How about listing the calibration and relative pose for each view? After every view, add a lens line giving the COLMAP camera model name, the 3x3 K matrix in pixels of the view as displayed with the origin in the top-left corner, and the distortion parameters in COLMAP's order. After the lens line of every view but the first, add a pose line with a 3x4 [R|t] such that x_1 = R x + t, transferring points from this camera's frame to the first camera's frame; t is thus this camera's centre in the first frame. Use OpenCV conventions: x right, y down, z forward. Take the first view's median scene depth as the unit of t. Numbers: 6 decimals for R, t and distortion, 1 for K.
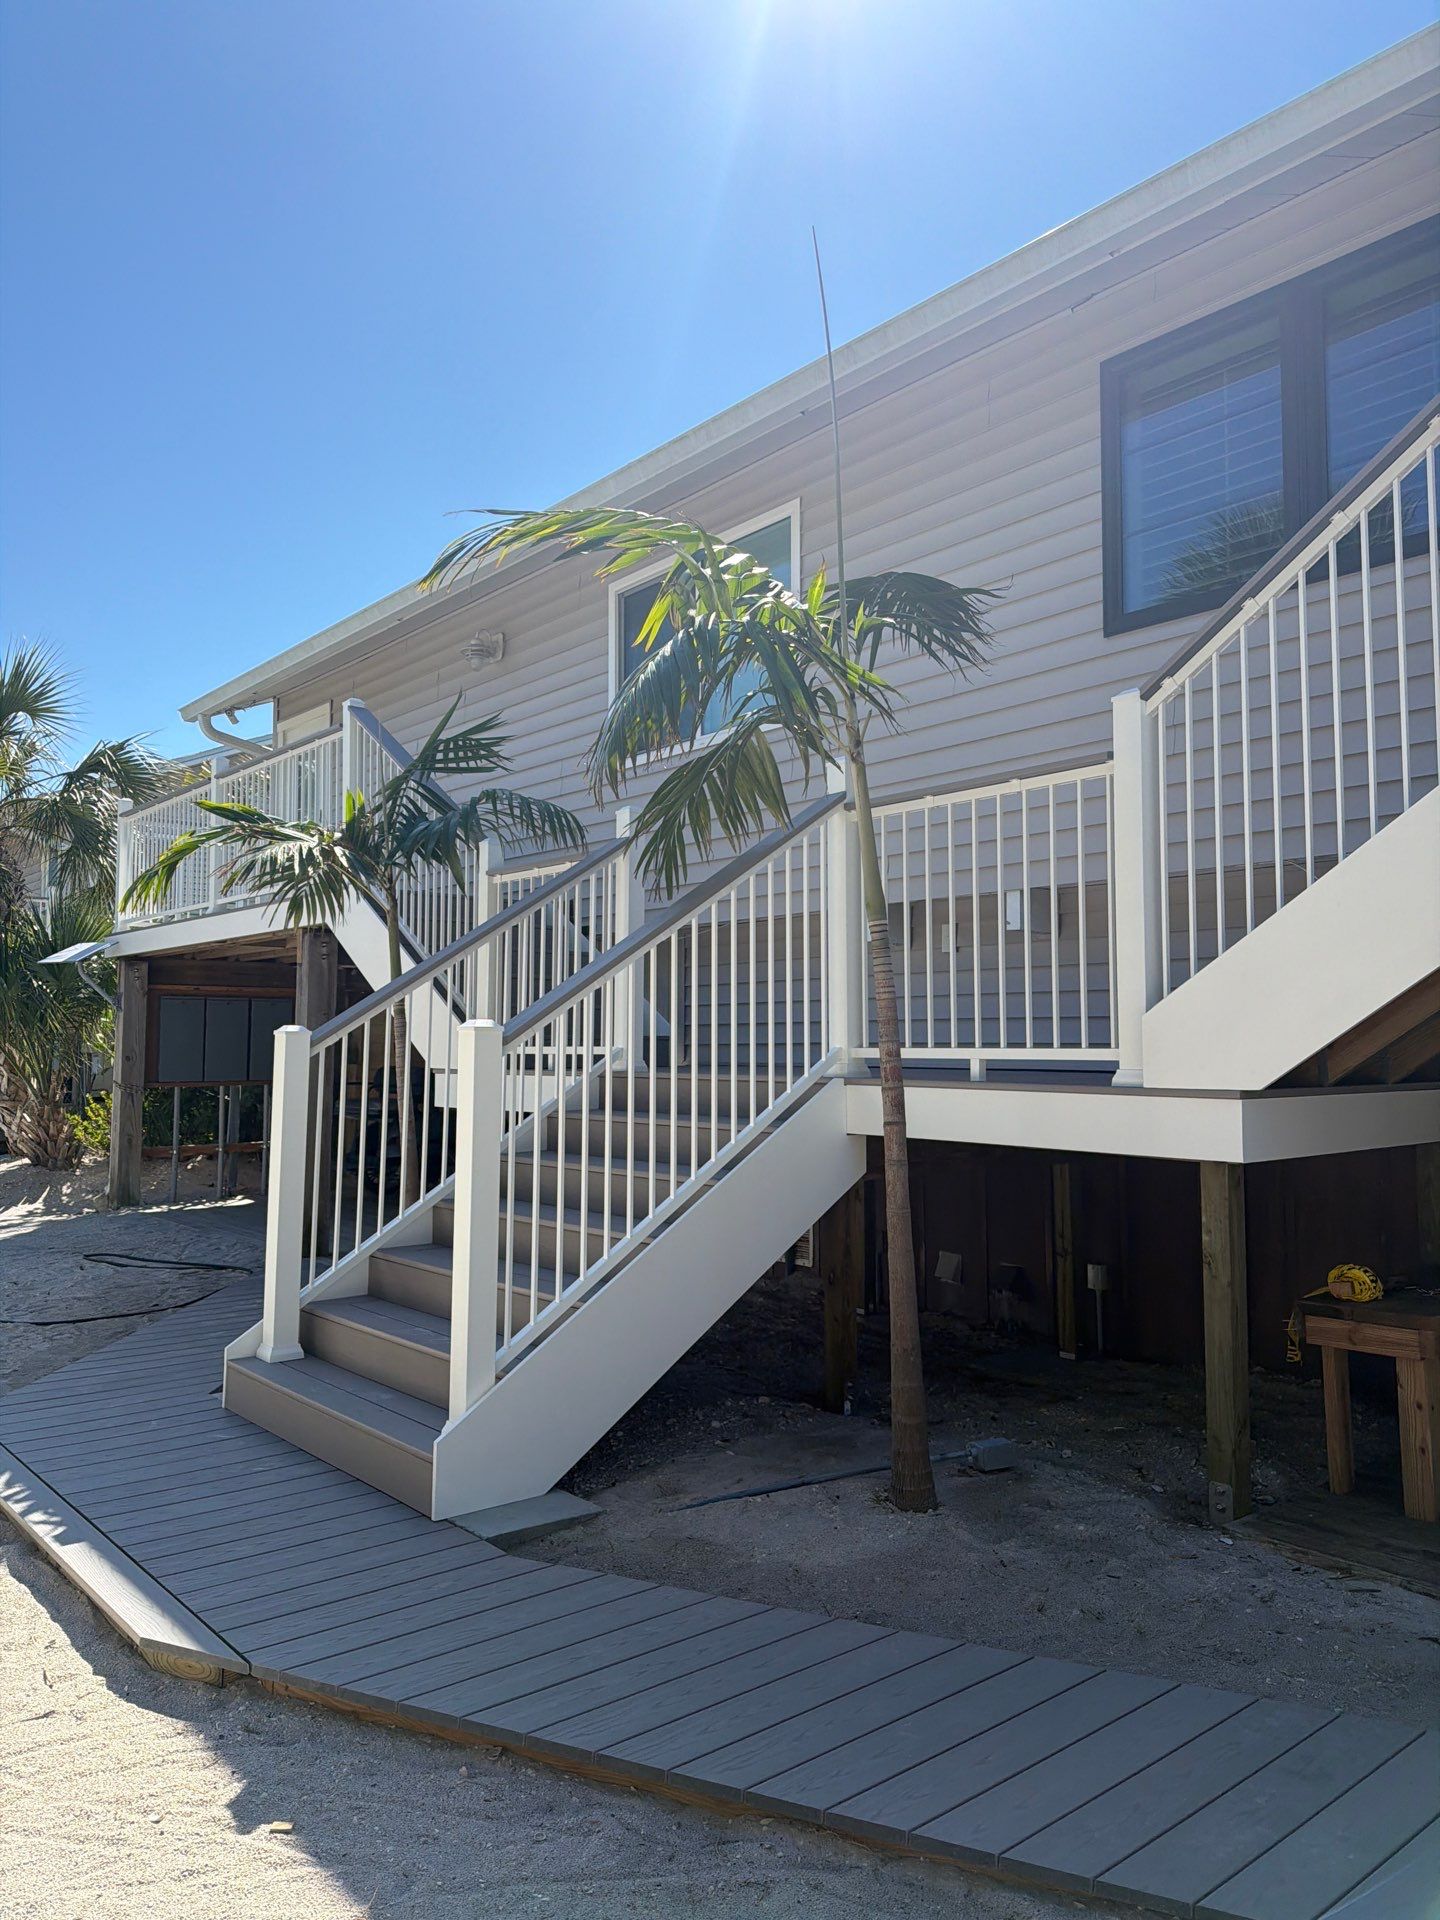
lens RADIAL K [[1350.5, 0, 729.5], [0, 1350.5, 953.9], [0, 0, 1]] dist [0.057735, -0.048550]
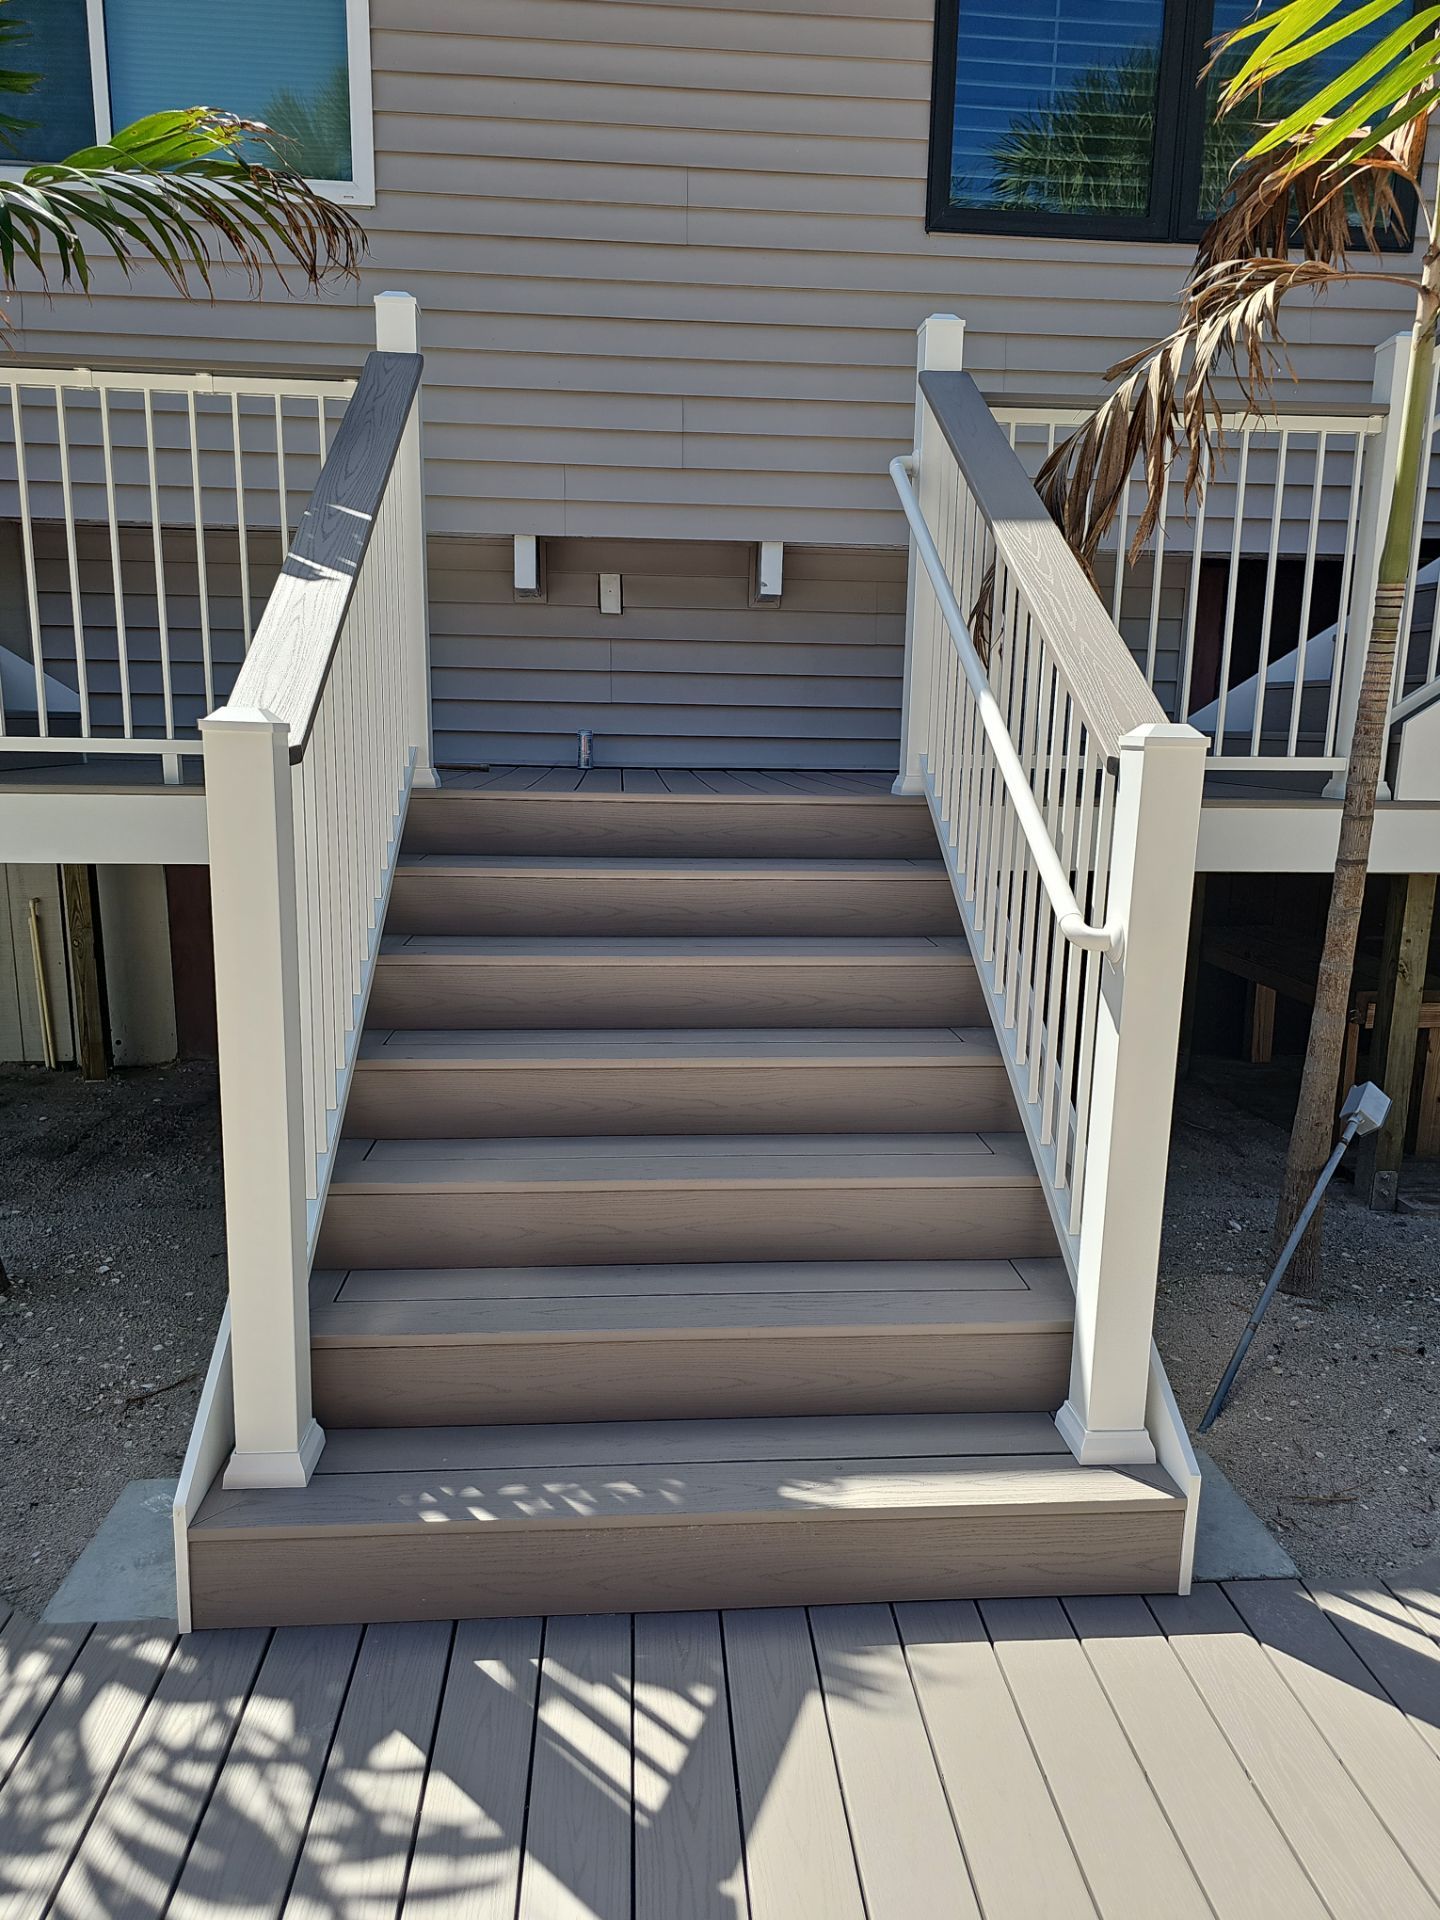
lens RADIAL K [[1311.4, 0, 732.8], [0, 1311.4, 972.8], [0, 0, 1]] dist [0.040630, -0.017698]
pose [[0.576113, -0.133937, 0.806322, -0.481575], [-0.069005, 0.974991, 0.211258, 0.036918], [-0.814452, -0.177349, 0.552463, 0.580535]]
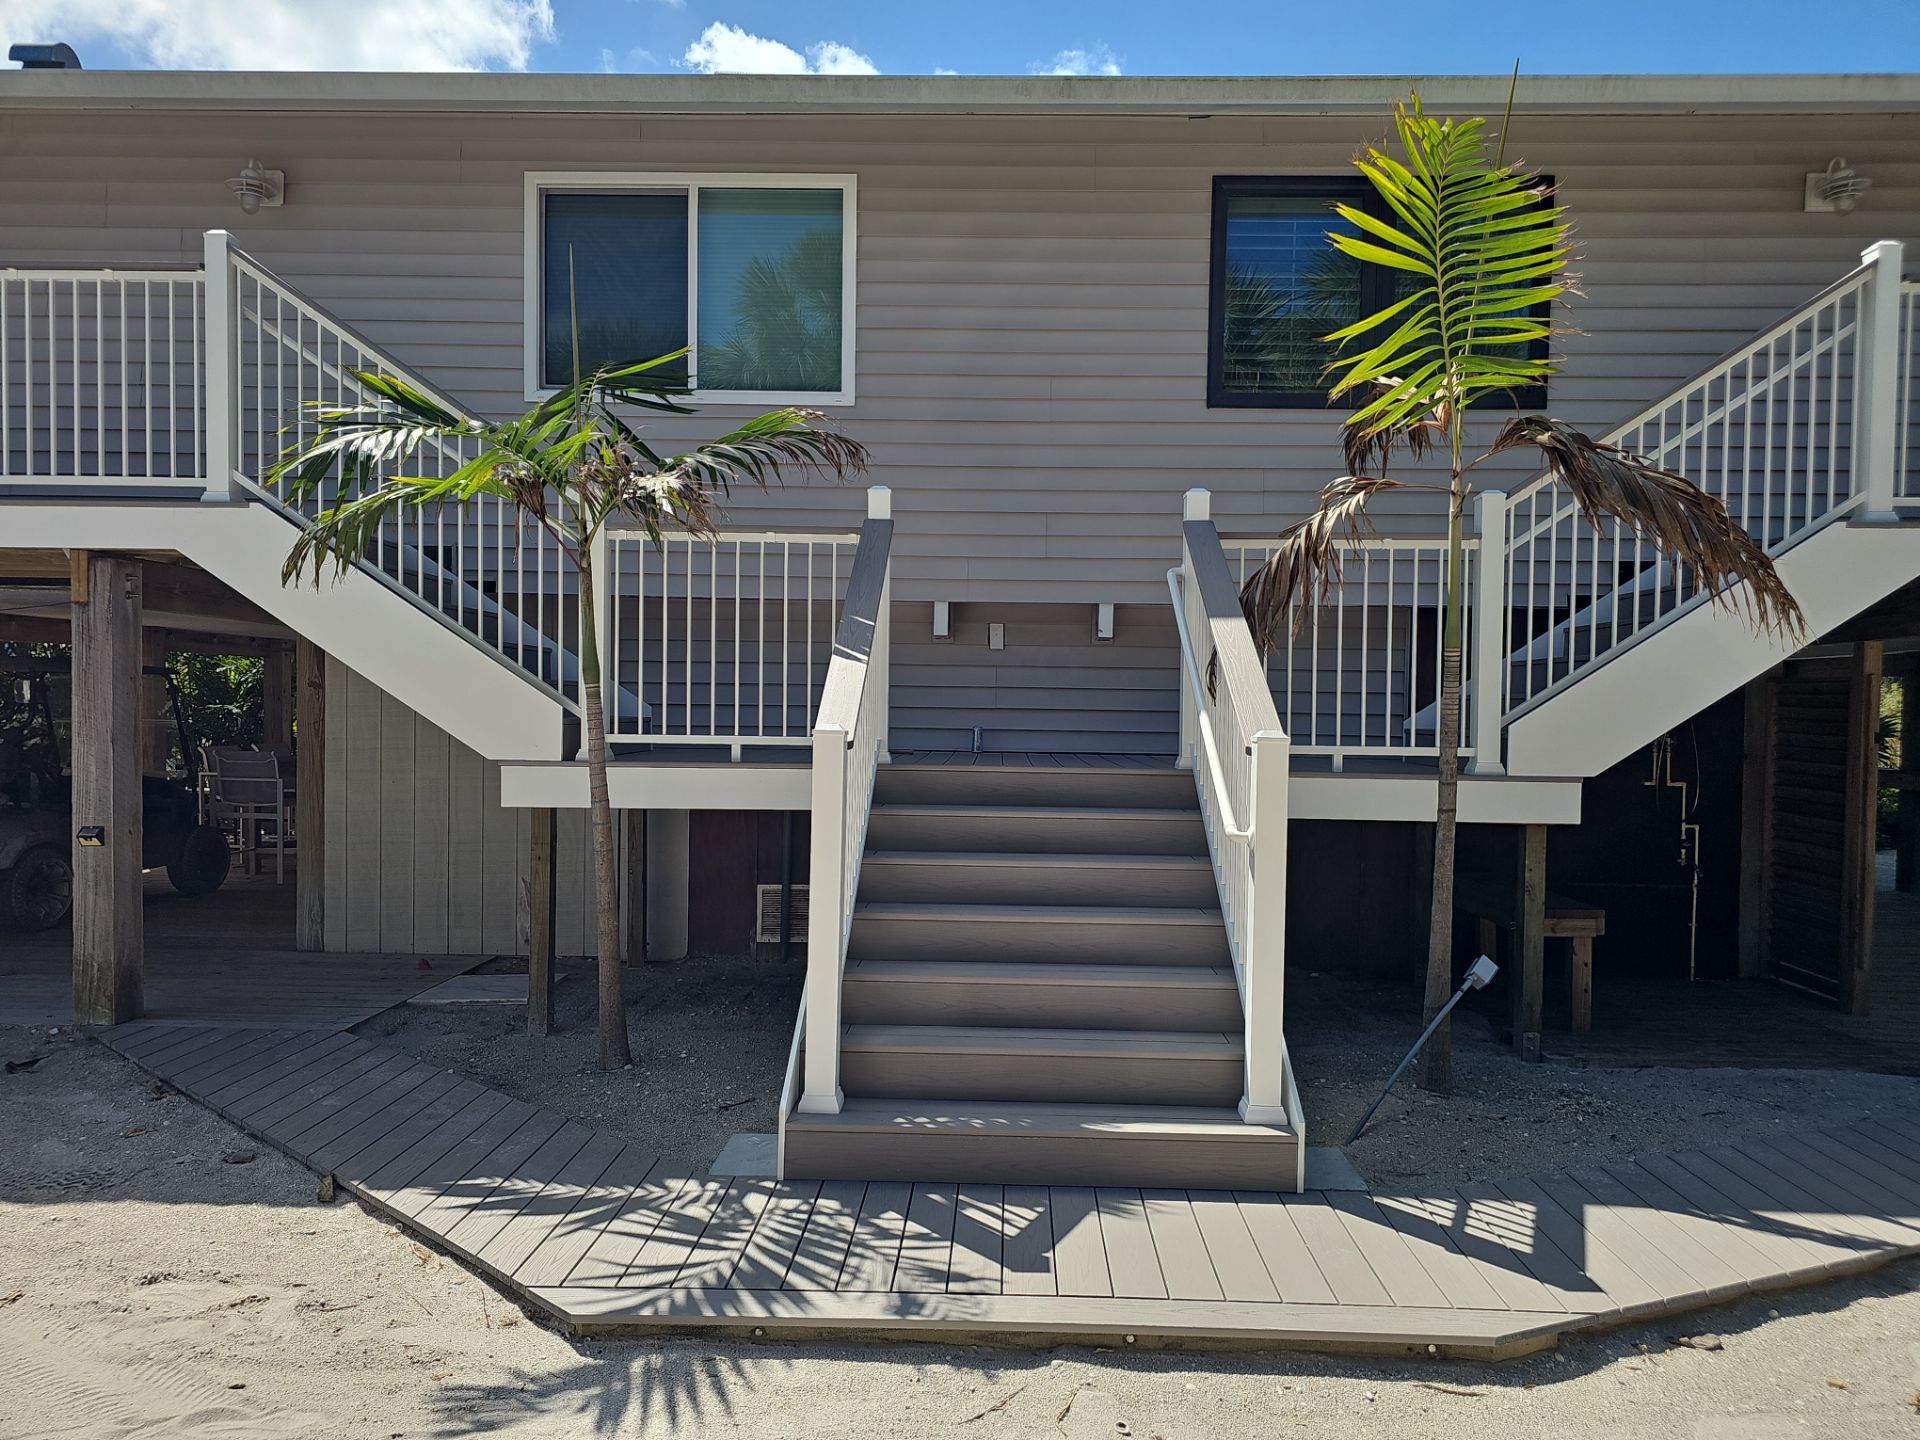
lens RADIAL K [[1311.4, 0, 965.8], [0, 1311.4, 732.3], [0, 0, 1]] dist [0.040630, -0.017698]
pose [[0.662702, 0.006424, 0.748856, -0.757205], [-0.064197, 0.996770, 0.048261, 0.016251], [-0.746126, -0.080057, 0.660974, 0.352478]]
